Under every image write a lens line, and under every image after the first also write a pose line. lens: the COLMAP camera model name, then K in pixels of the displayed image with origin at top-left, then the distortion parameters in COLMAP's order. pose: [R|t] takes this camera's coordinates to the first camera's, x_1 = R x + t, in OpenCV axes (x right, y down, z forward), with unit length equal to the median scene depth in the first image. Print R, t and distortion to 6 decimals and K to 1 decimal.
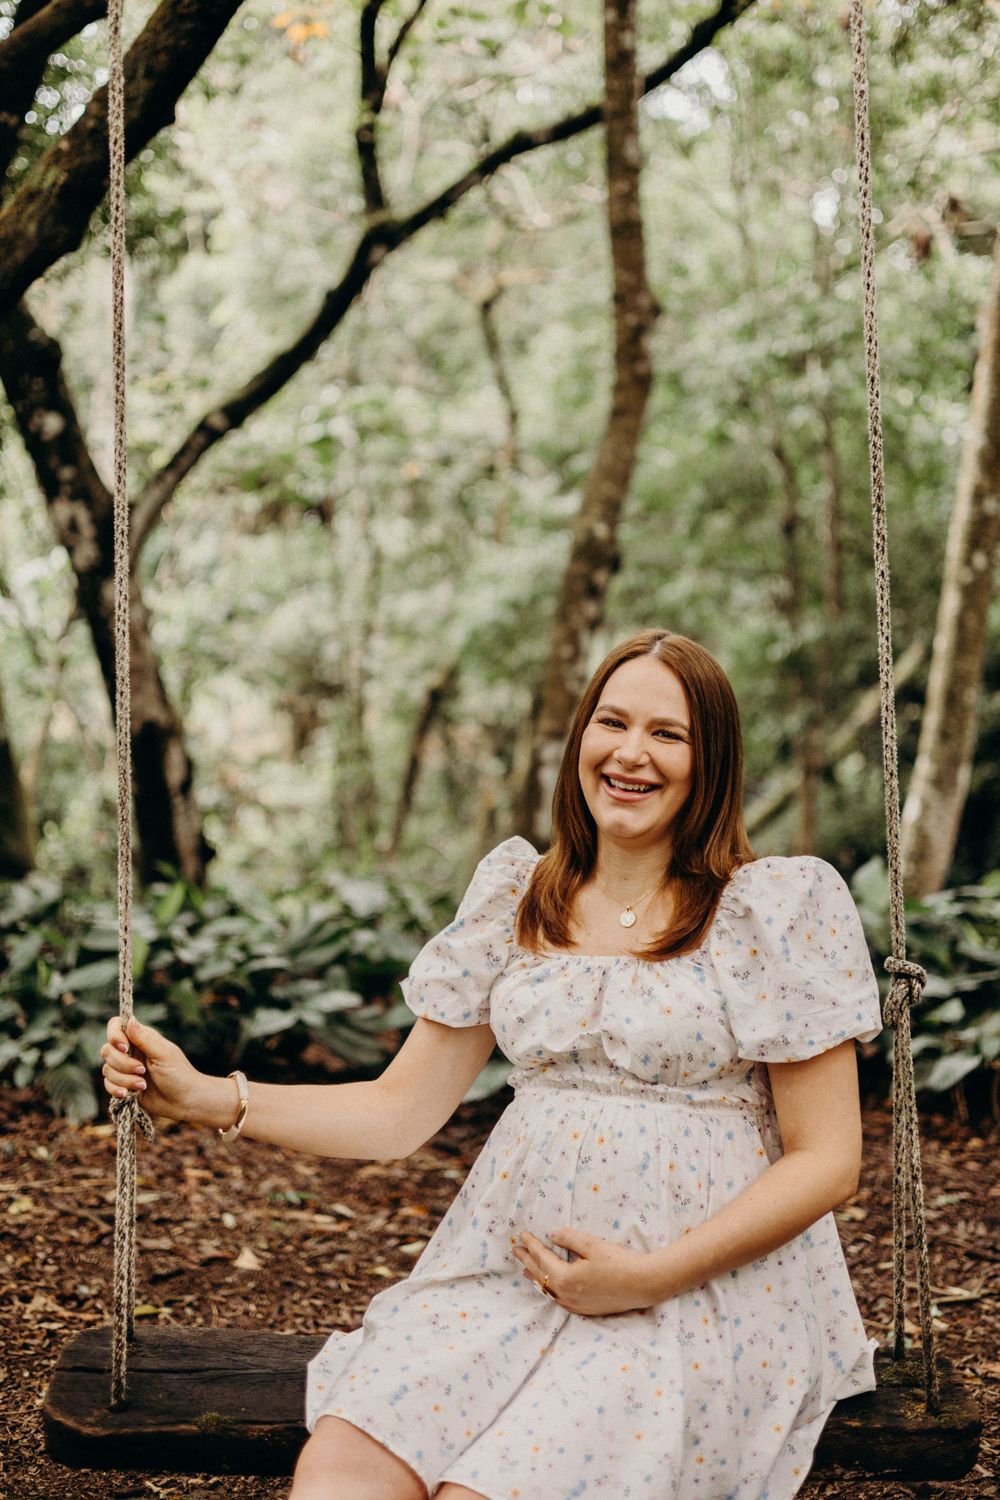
lens RADIAL K [[2234.0, 0, 493.8], [0, 2234.0, 689.5], [0, 0, 1]] dist [0.018447, 0.004235]
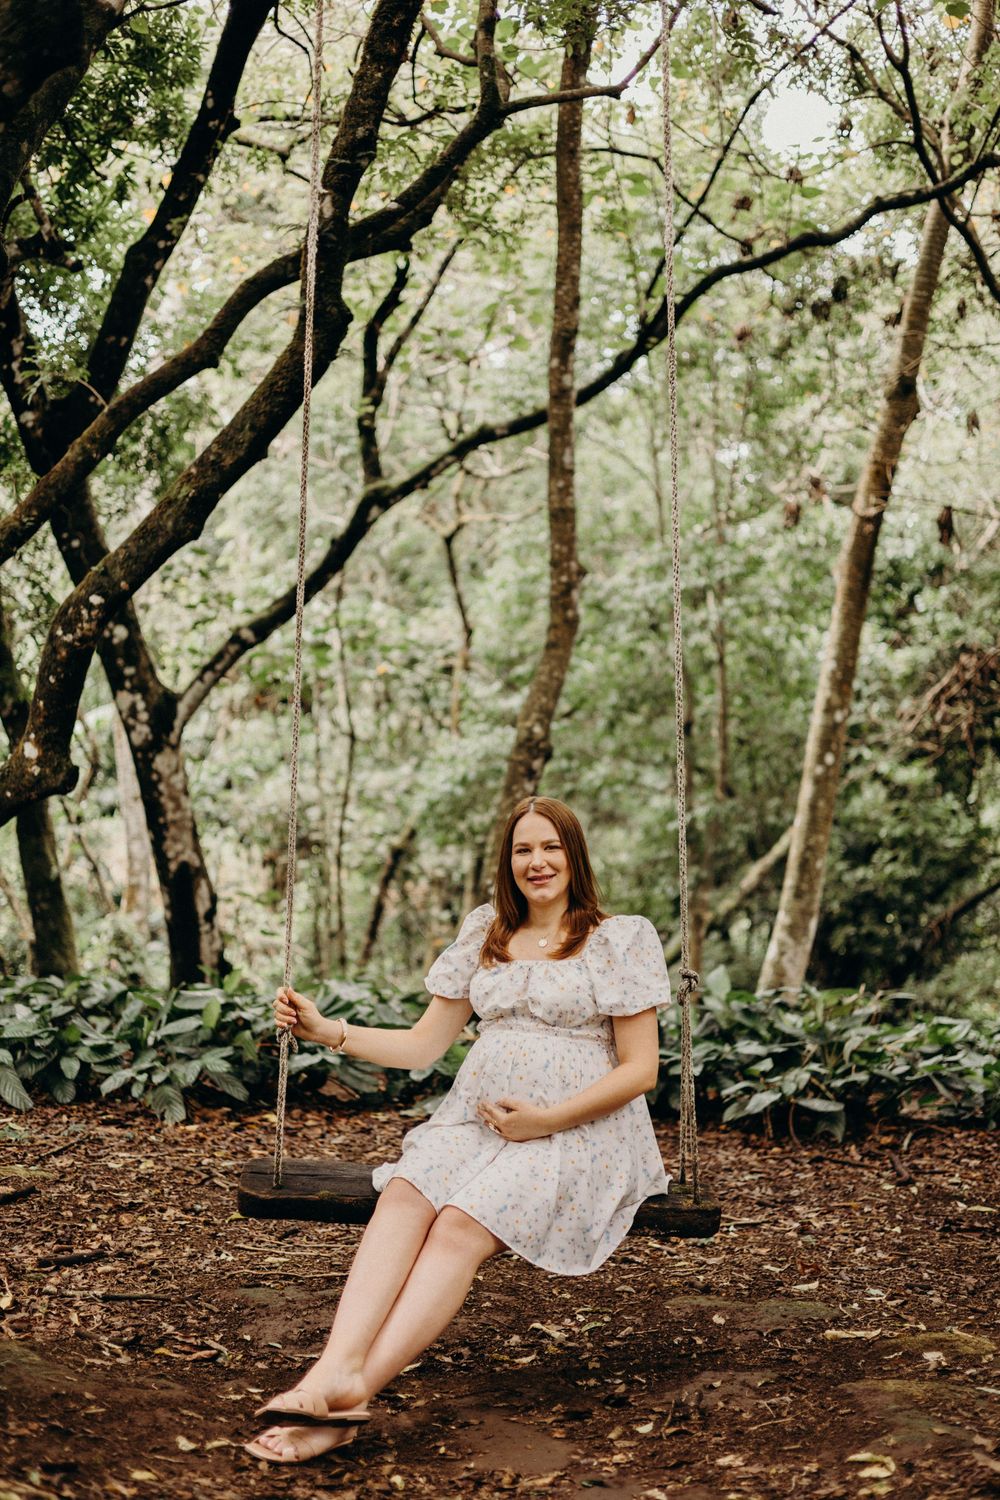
lens RADIAL K [[2088.3, 0, 495.1], [0, 2088.3, 765.2], [0, 0, 1]] dist [0.003878, 0.044758]
pose [[0.999098, 0.030817, 0.029203, -0.015813], [-0.029443, 0.998491, -0.046365, 0.011532], [-0.030588, 0.045464, 0.998498, -0.296190]]
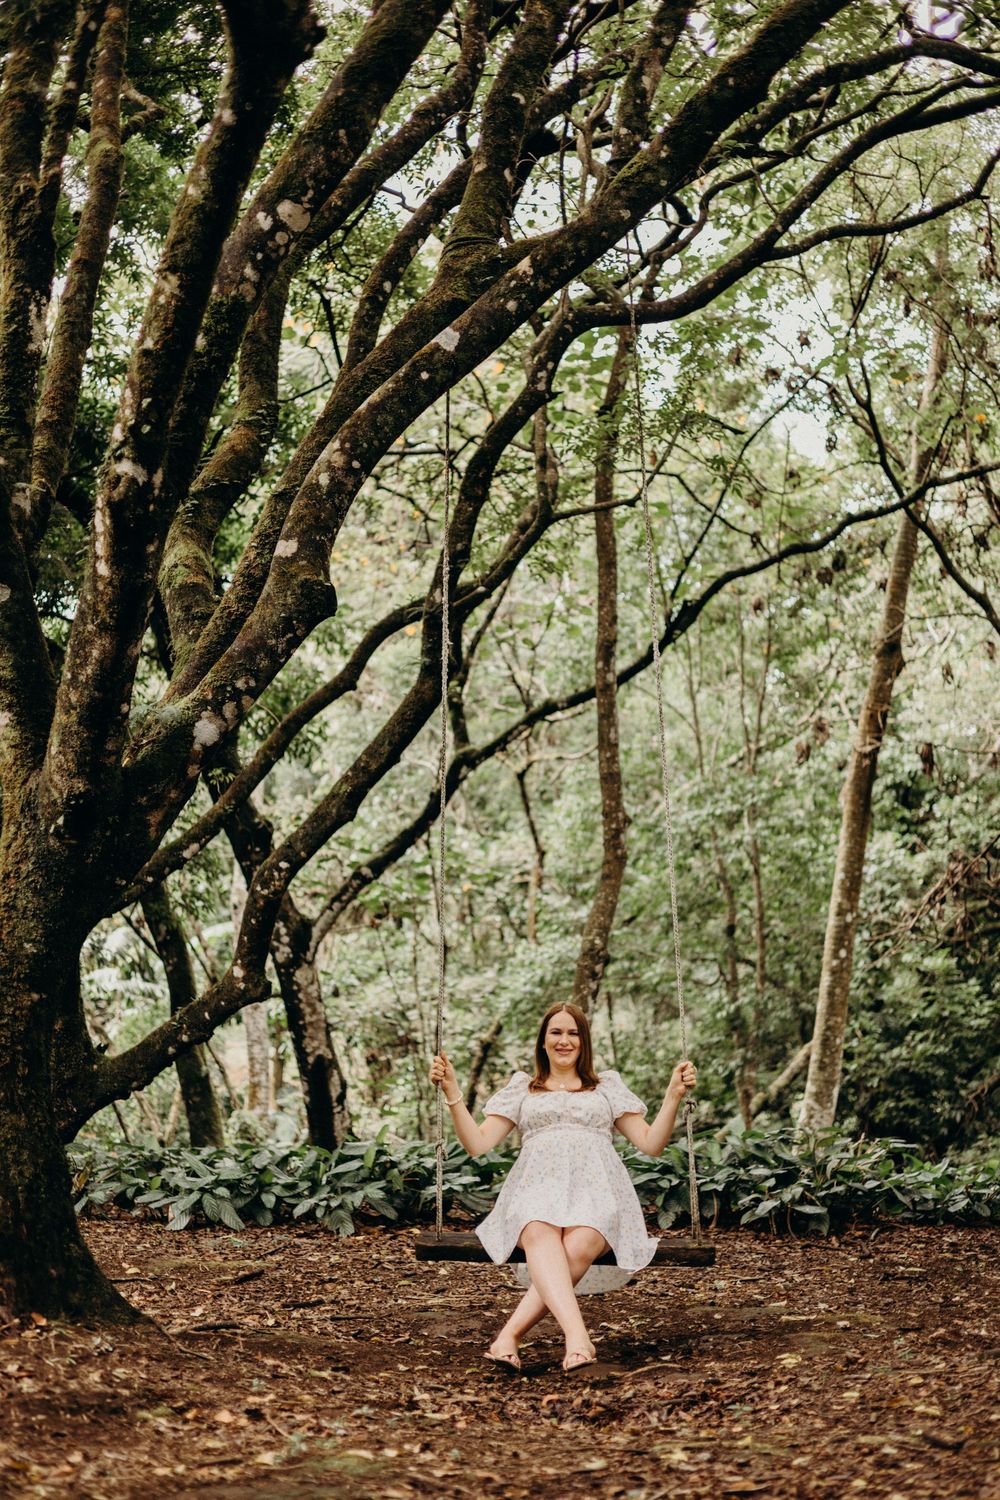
lens RADIAL K [[2171.4, 0, 495.3], [0, 2171.4, 742.7], [0, 0, 1]] dist [-0.002323, 0.123520]
pose [[0.999980, -0.004292, -0.004666, -0.027415], [0.003558, 0.989094, -0.147243, 0.029255], [0.005247, 0.147223, 0.989089, -0.791713]]
